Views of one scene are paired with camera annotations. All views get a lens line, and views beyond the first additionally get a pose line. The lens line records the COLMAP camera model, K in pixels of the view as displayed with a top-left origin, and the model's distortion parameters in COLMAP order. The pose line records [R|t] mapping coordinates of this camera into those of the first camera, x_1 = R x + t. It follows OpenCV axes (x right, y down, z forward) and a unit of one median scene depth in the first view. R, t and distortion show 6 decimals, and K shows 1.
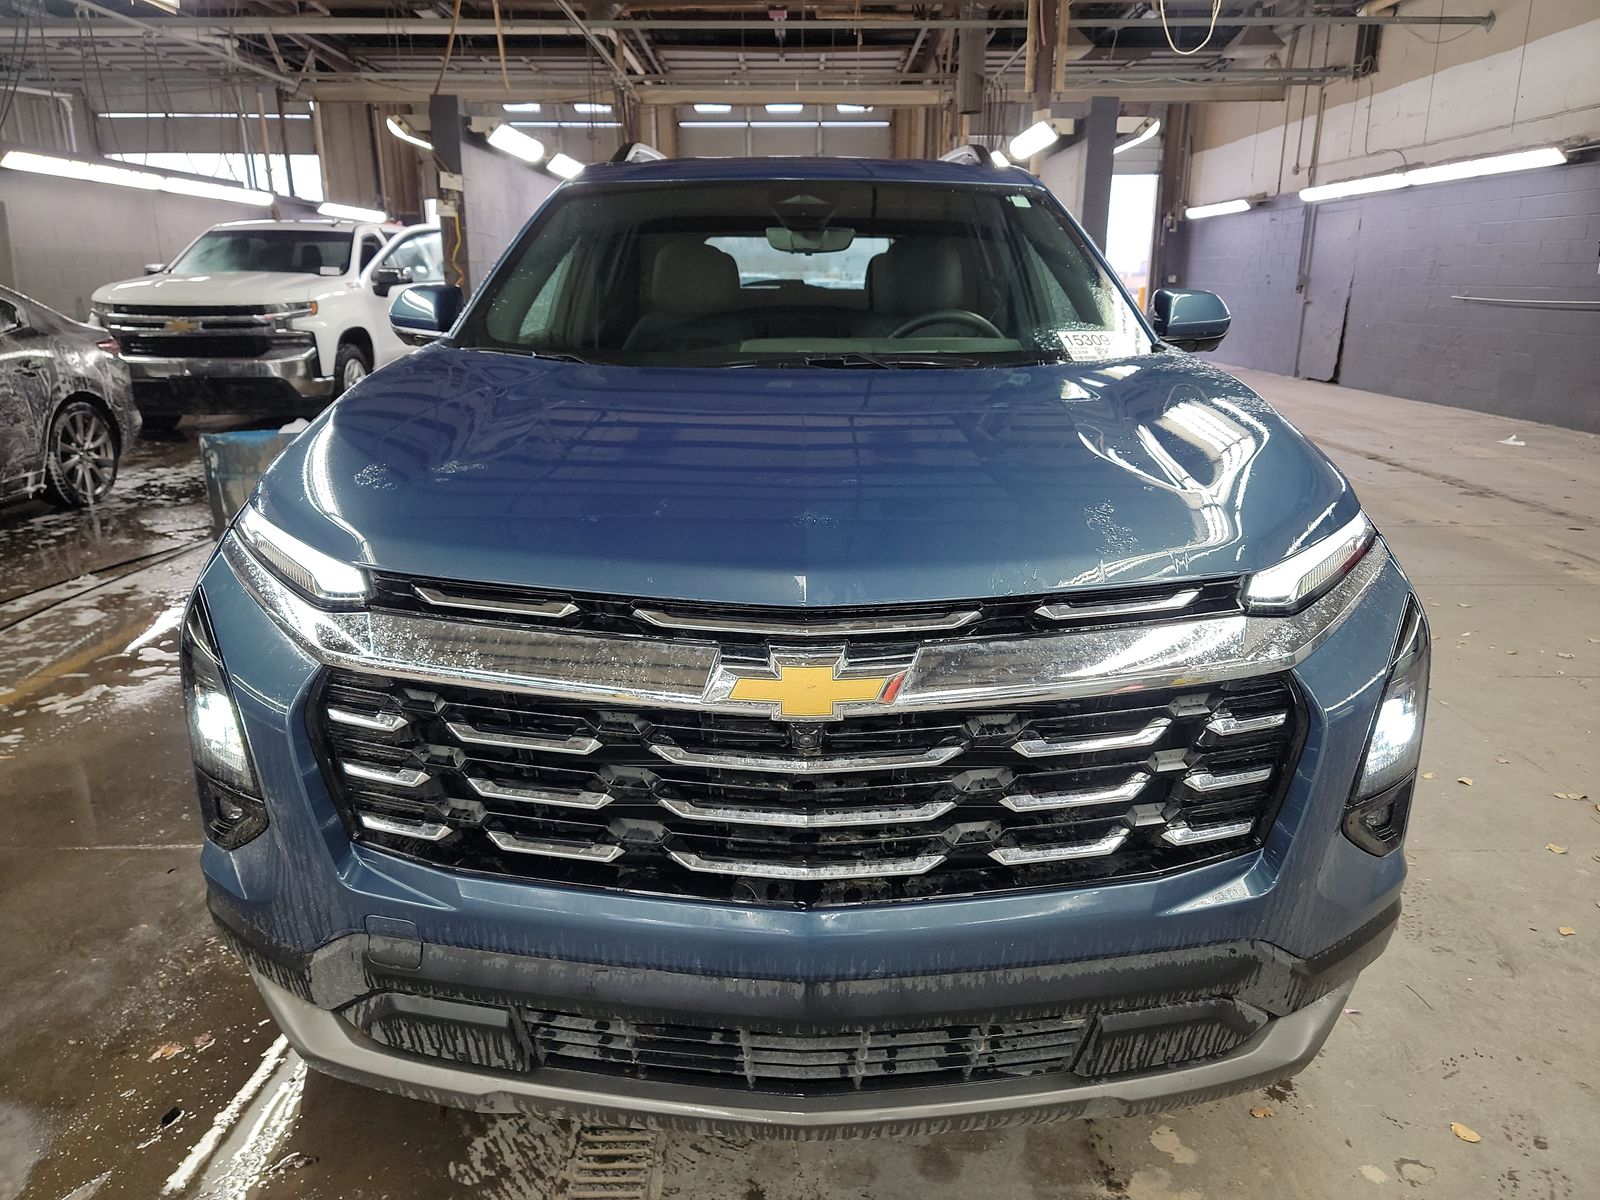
lens RADIAL K [[1105.6, 0, 804.5], [0, 1105.6, 593.3], [0, 0, 1]] dist [0.076187, -0.064312]
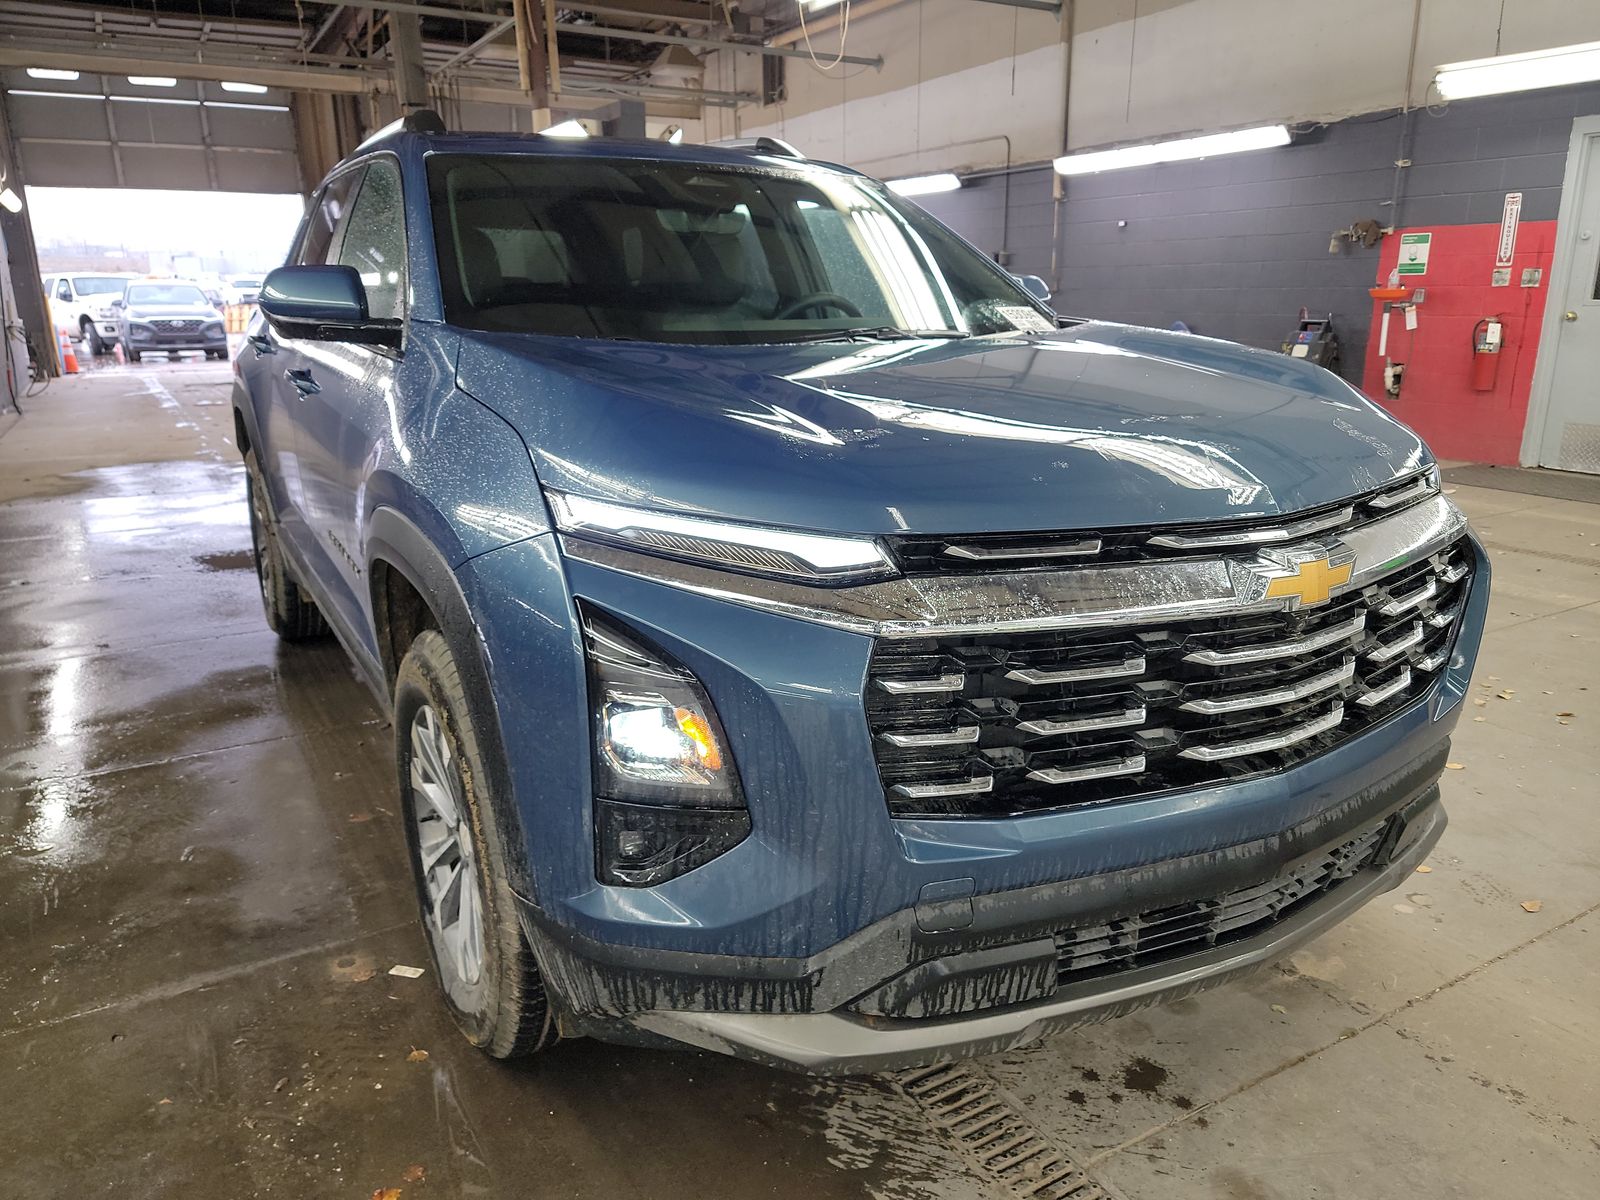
lens RADIAL K [[1105.6, 0, 815.9], [0, 1105.6, 612.8], [0, 0, 1]] dist [0.076187, -0.064312]
pose [[0.859840, -0.148912, 0.488364, -0.728159], [0.144196, 0.988408, 0.047507, -0.008795], [-0.489778, 0.029571, 0.871346, 0.146827]]
